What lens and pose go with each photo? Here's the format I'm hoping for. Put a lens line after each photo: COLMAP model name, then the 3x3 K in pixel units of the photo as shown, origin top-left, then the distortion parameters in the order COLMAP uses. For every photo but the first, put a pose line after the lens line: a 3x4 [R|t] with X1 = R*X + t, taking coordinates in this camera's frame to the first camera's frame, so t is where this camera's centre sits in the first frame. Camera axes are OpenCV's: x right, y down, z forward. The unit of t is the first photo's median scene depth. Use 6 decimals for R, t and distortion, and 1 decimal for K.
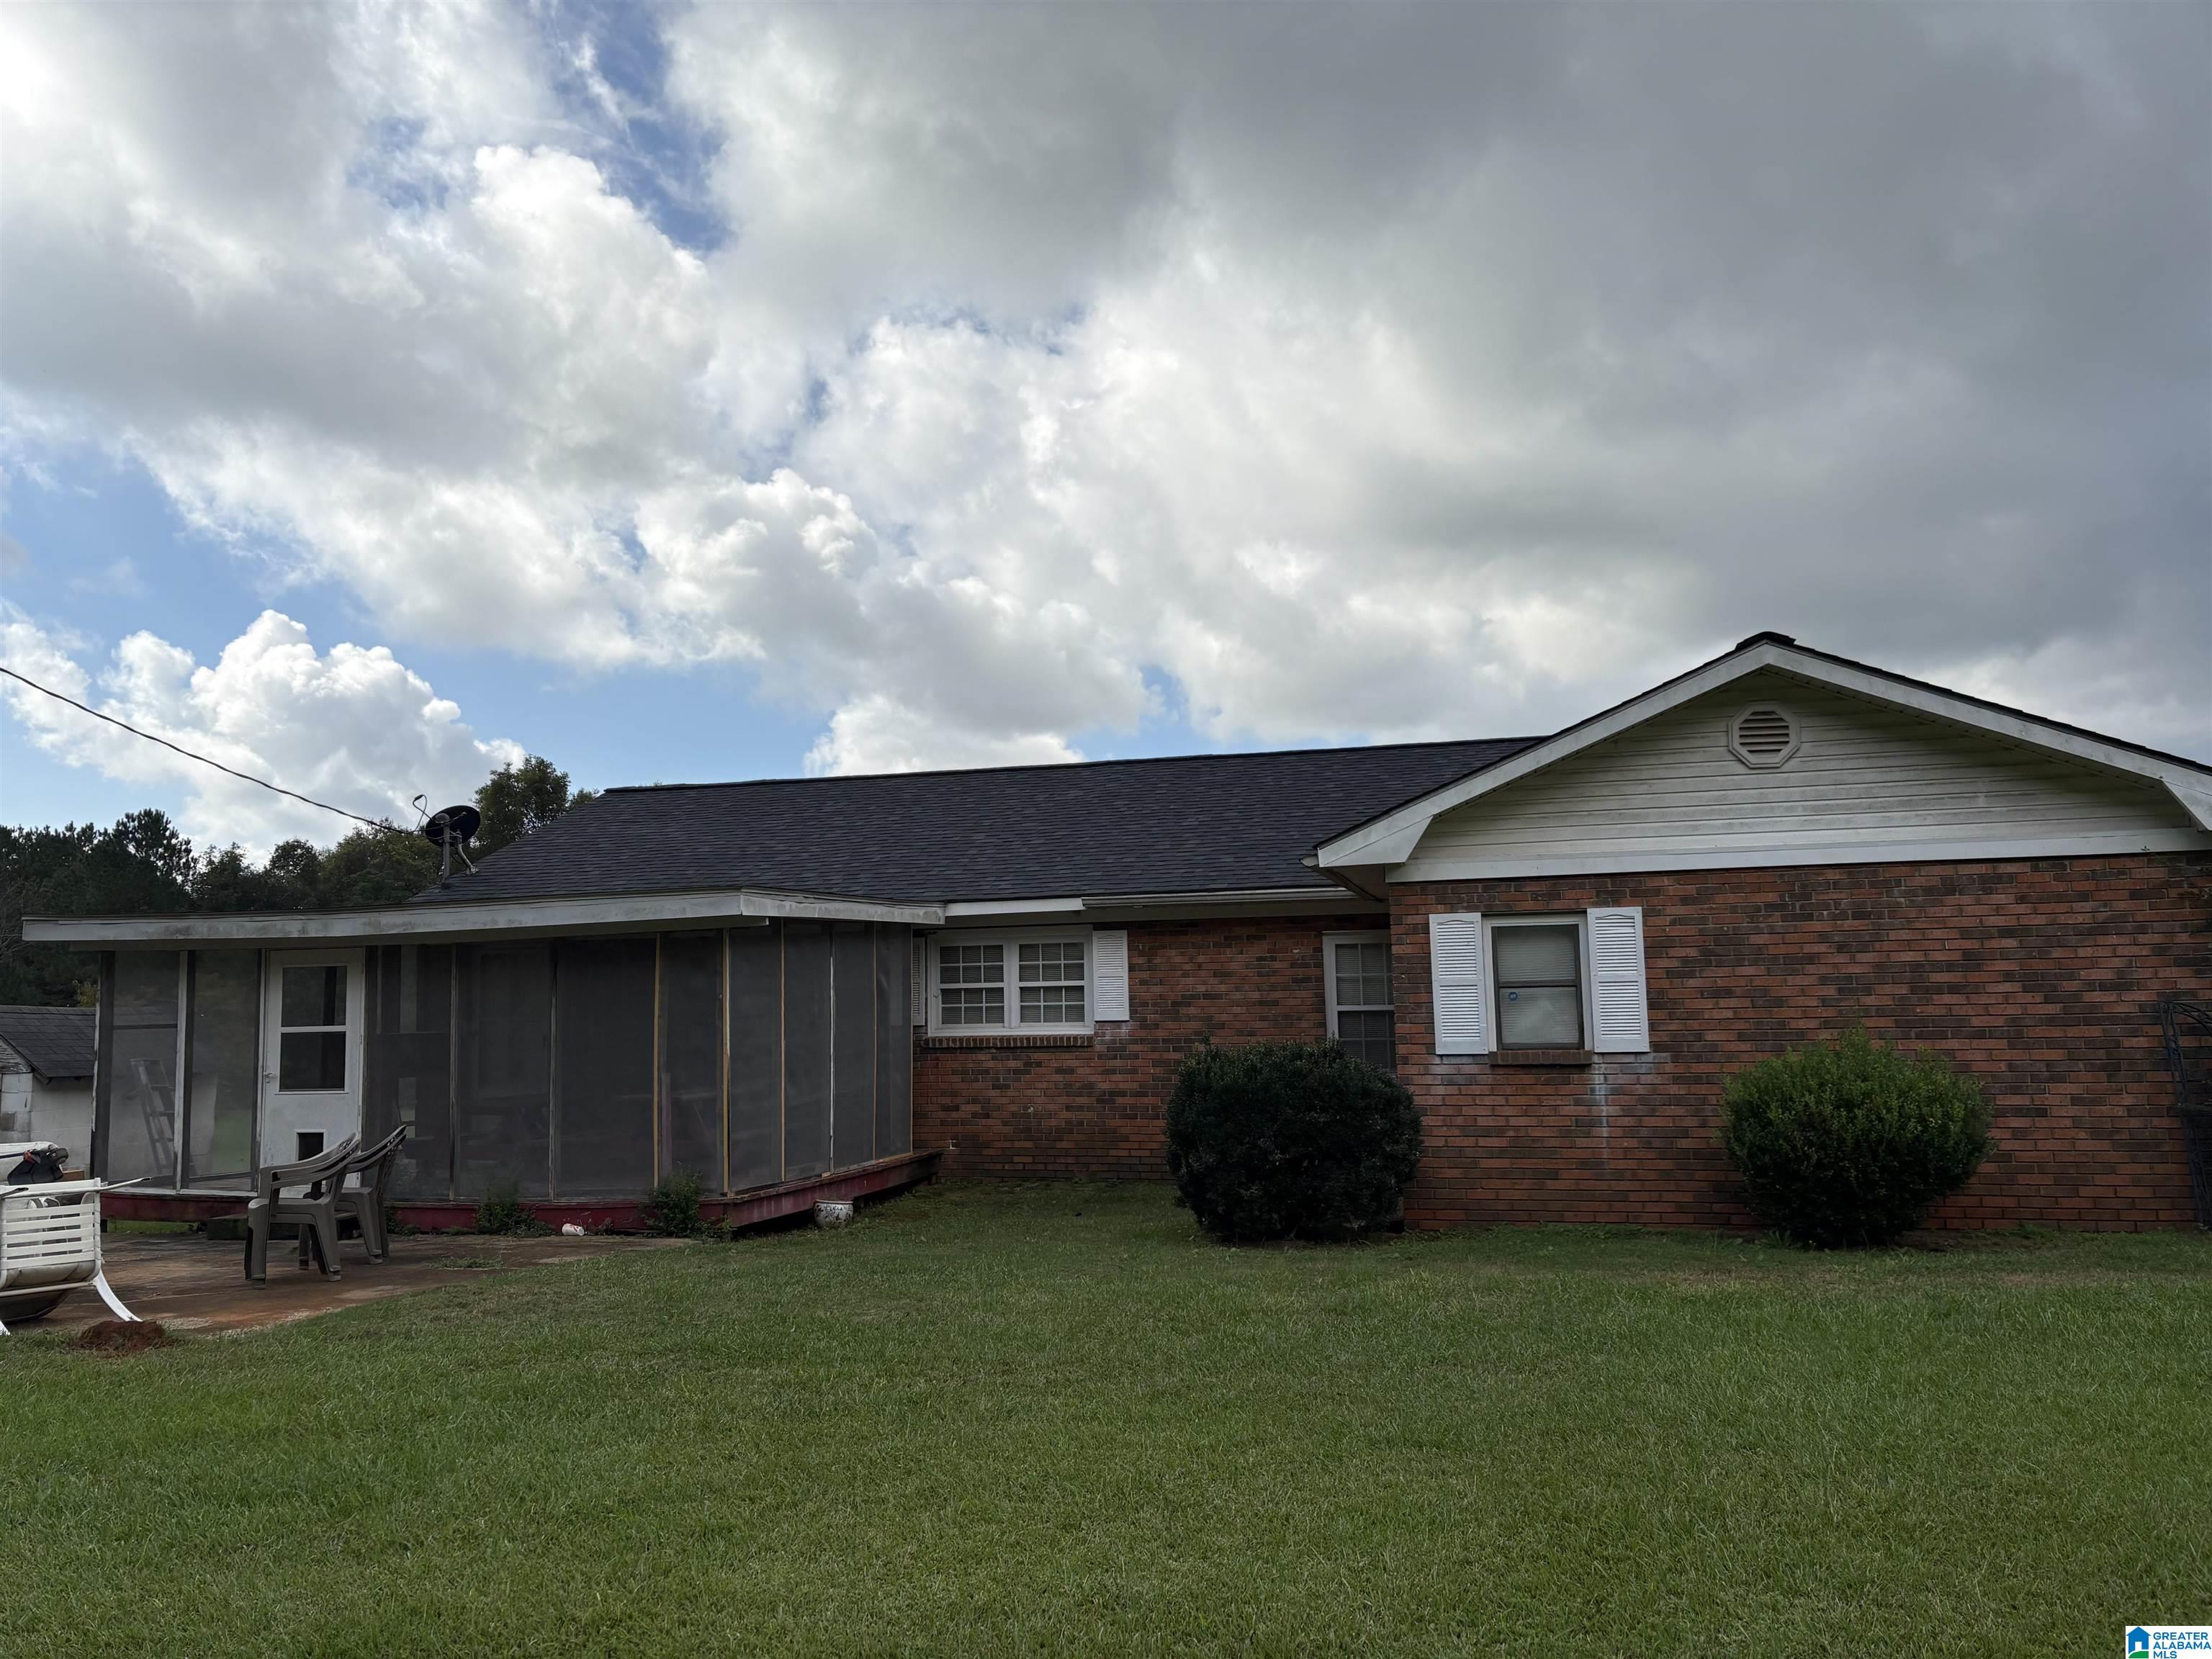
lens RADIAL K [[1679.8, 0, 1082.1], [0, 1679.8, 856.9], [0, 0, 1]] dist [0.039944, -0.031183]
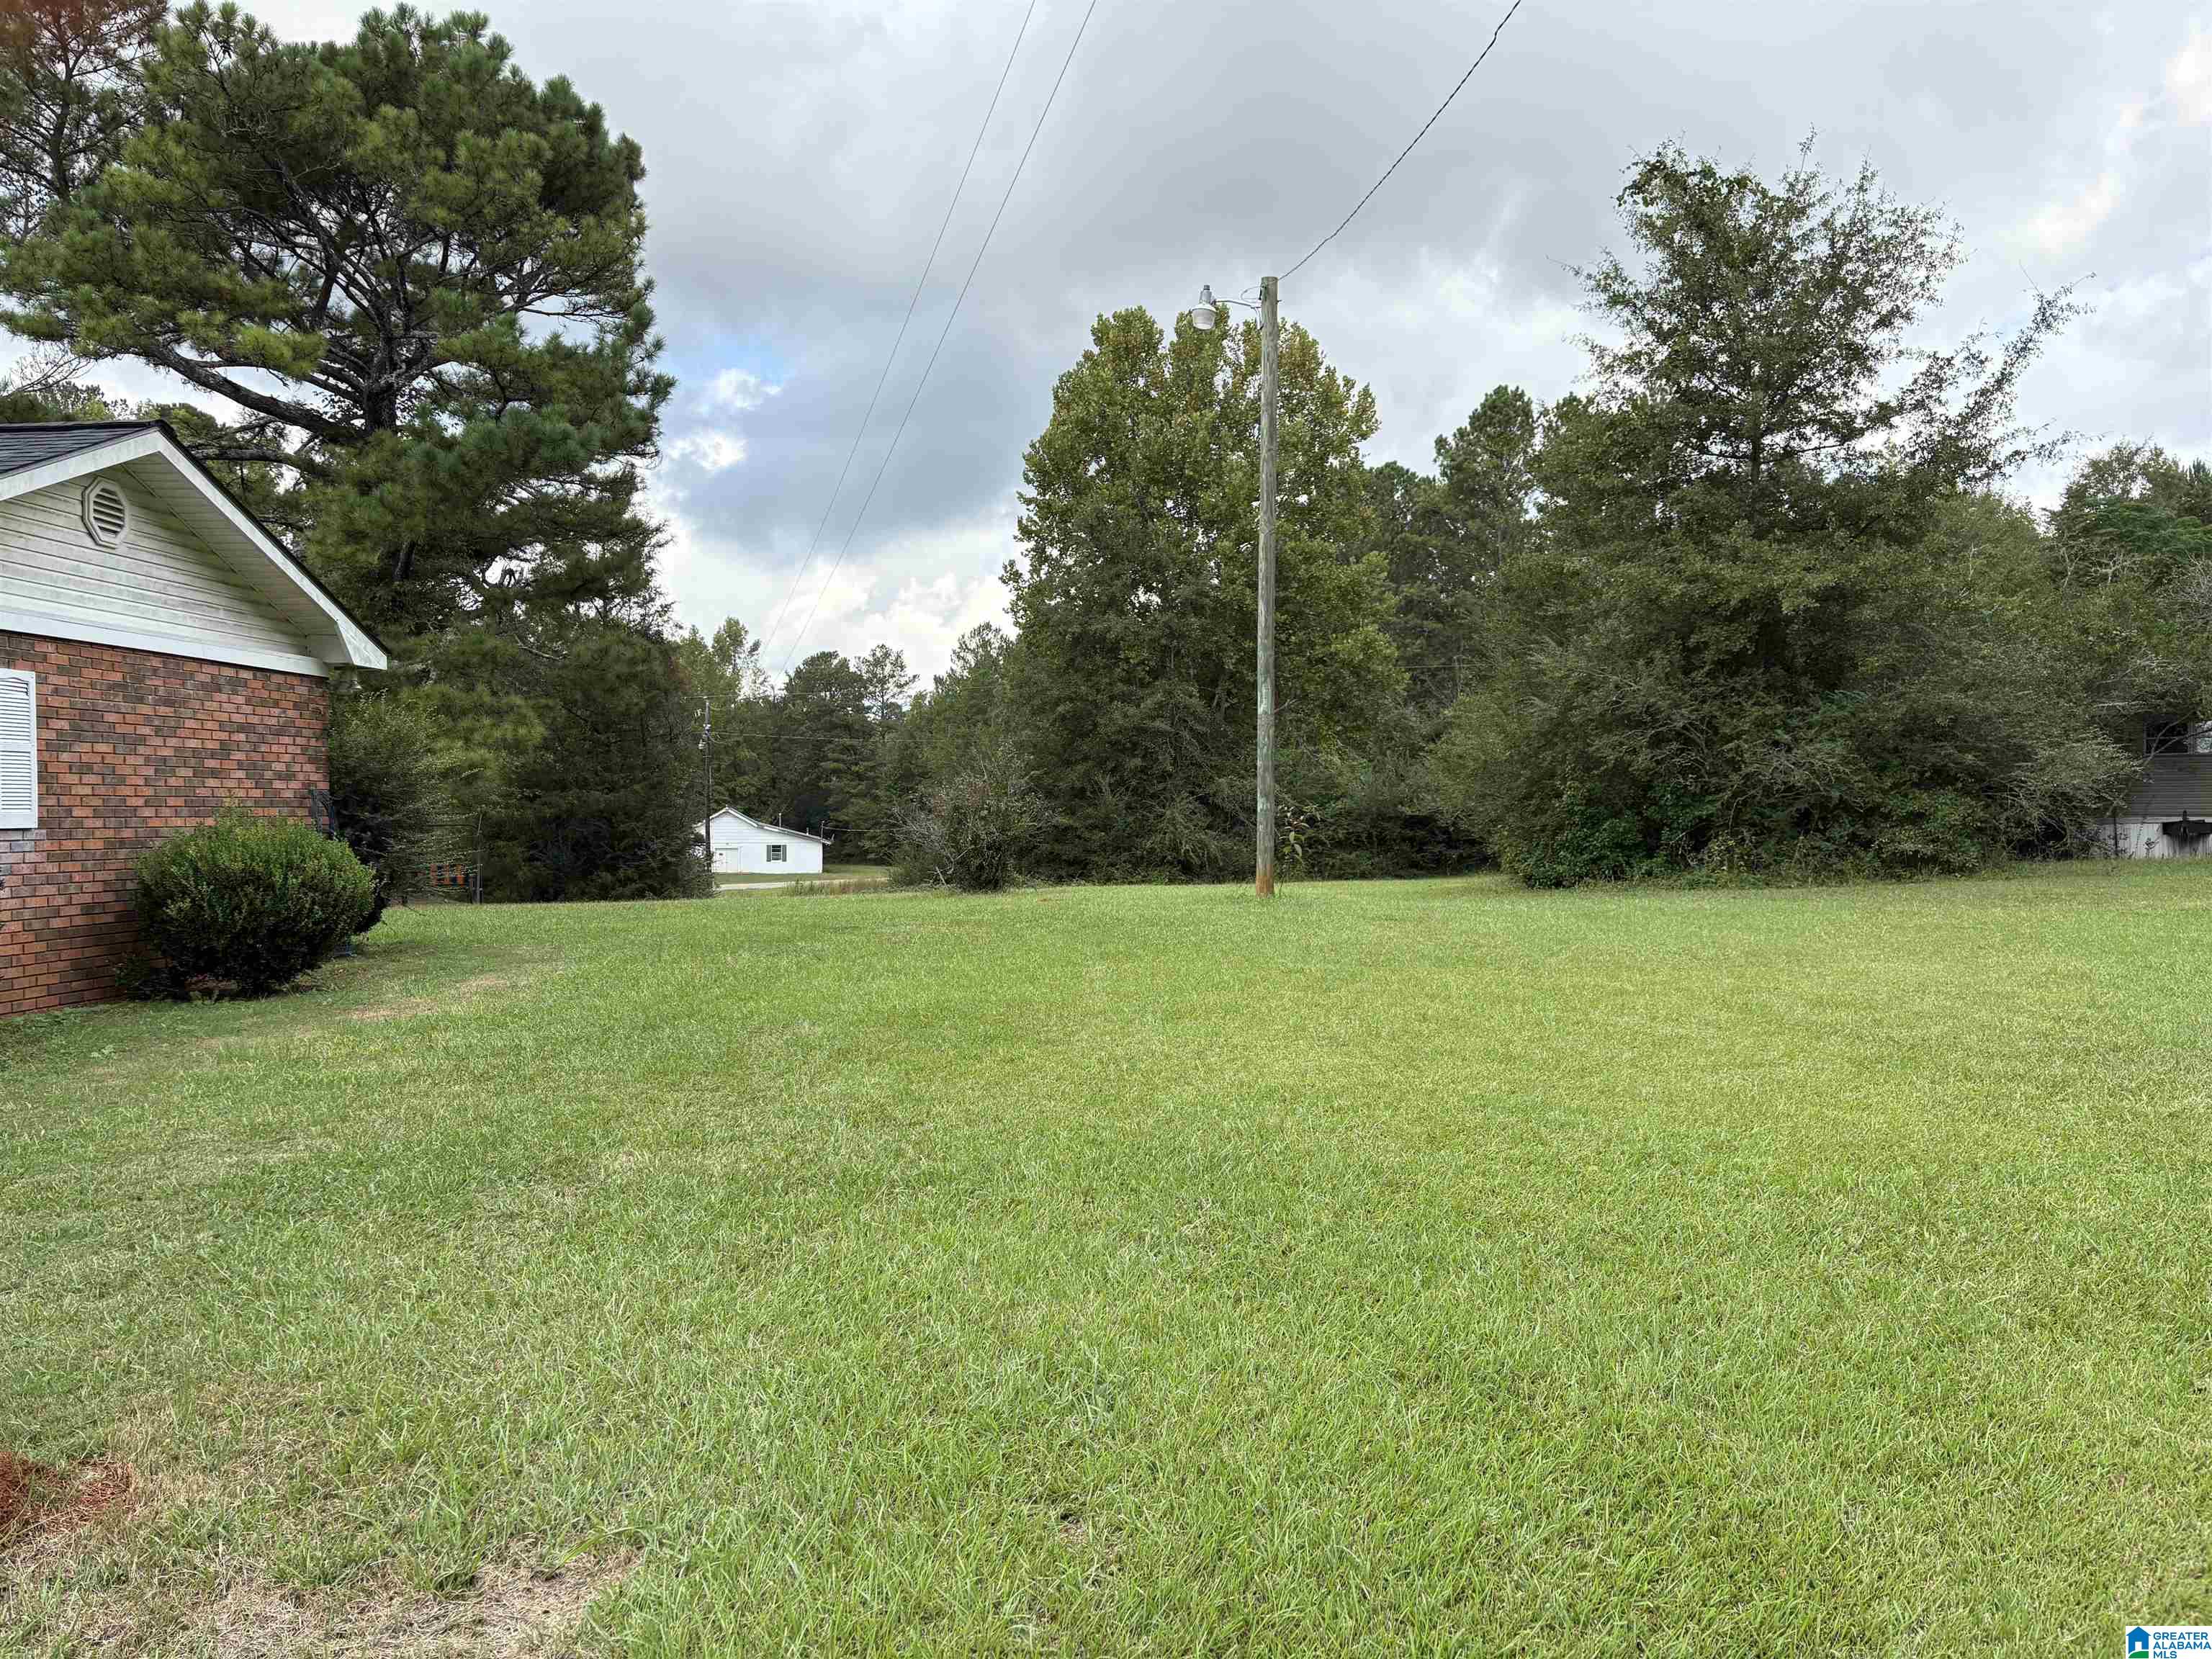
lens RADIAL K [[1679.8, 0, 1103.7], [0, 1679.8, 819.0], [0, 0, 1]] dist [0.039944, -0.031183]
pose [[-0.187997, 0.014044, 0.982069, -0.736420], [-0.091375, 0.995311, -0.031725, 0.091312], [-0.977910, -0.095701, -0.185832, 0.632832]]
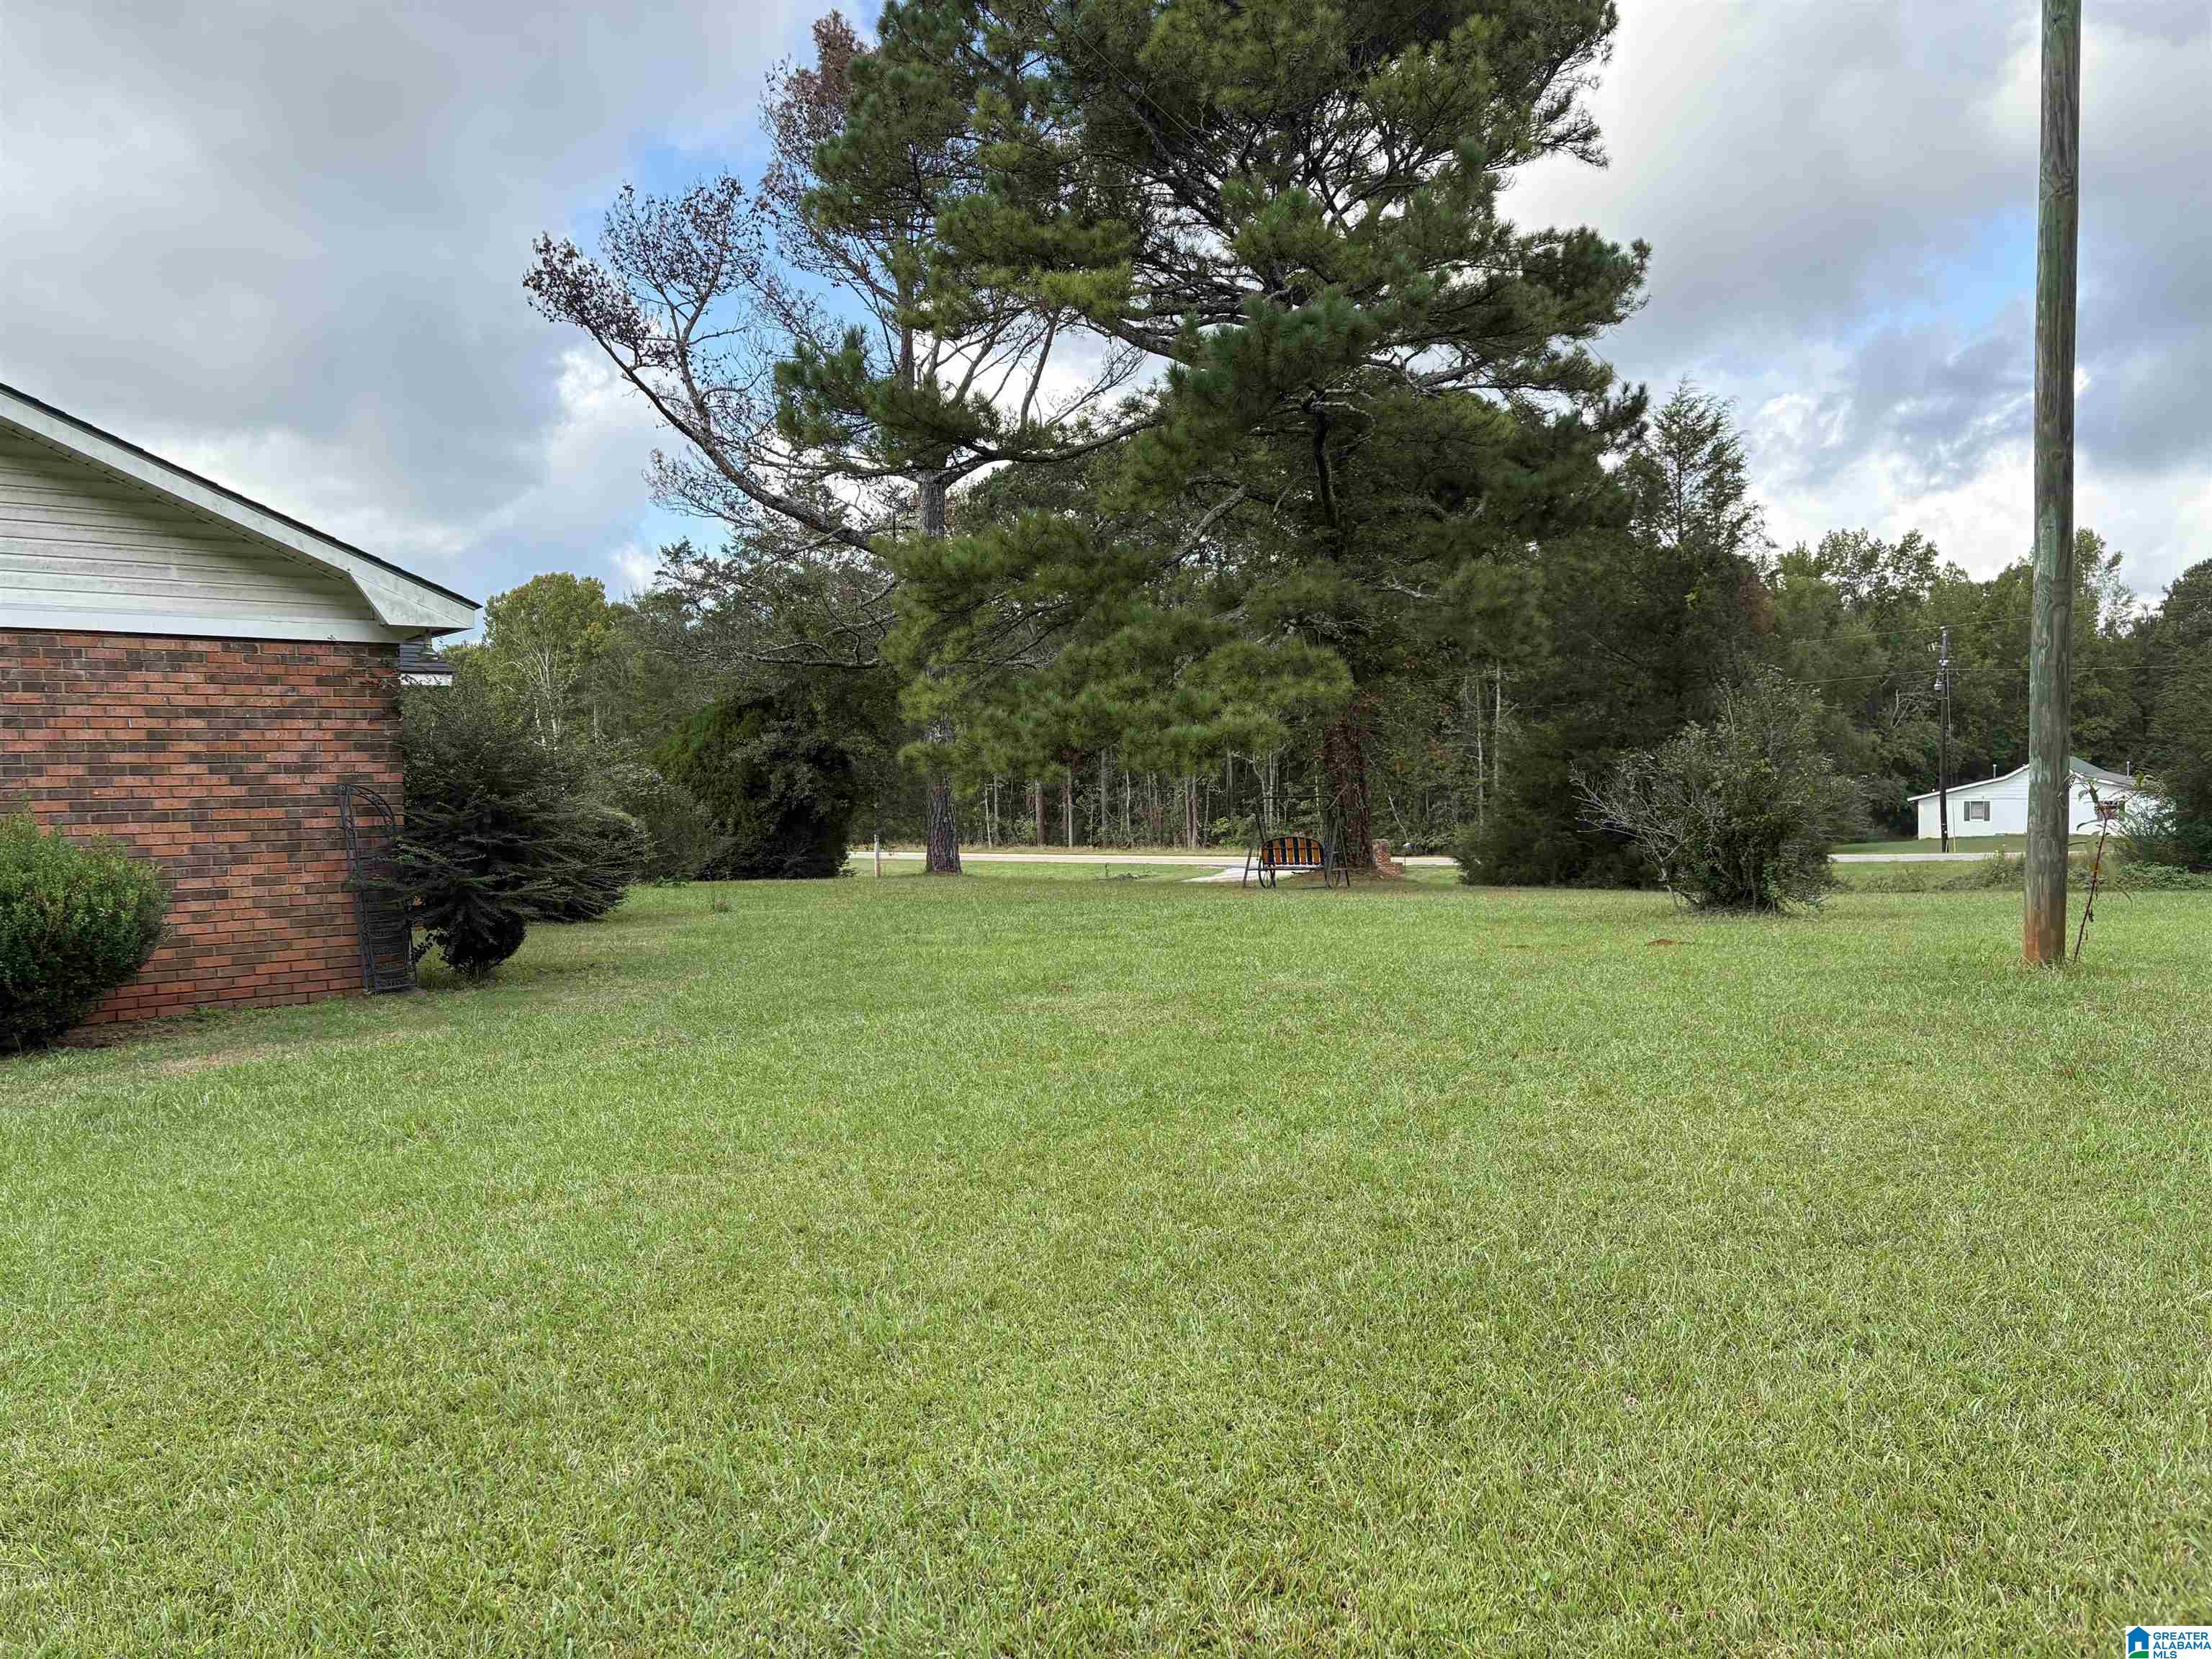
lens RADIAL K [[1679.8, 0, 1118.0], [0, 1679.8, 832.1], [0, 0, 1]] dist [0.039944, -0.031183]
pose [[0.554614, -0.019253, 0.831885, 0.030616], [-0.074207, 0.994604, 0.072493, 0.003150], [-0.828792, -0.101937, 0.550193, 0.022071]]
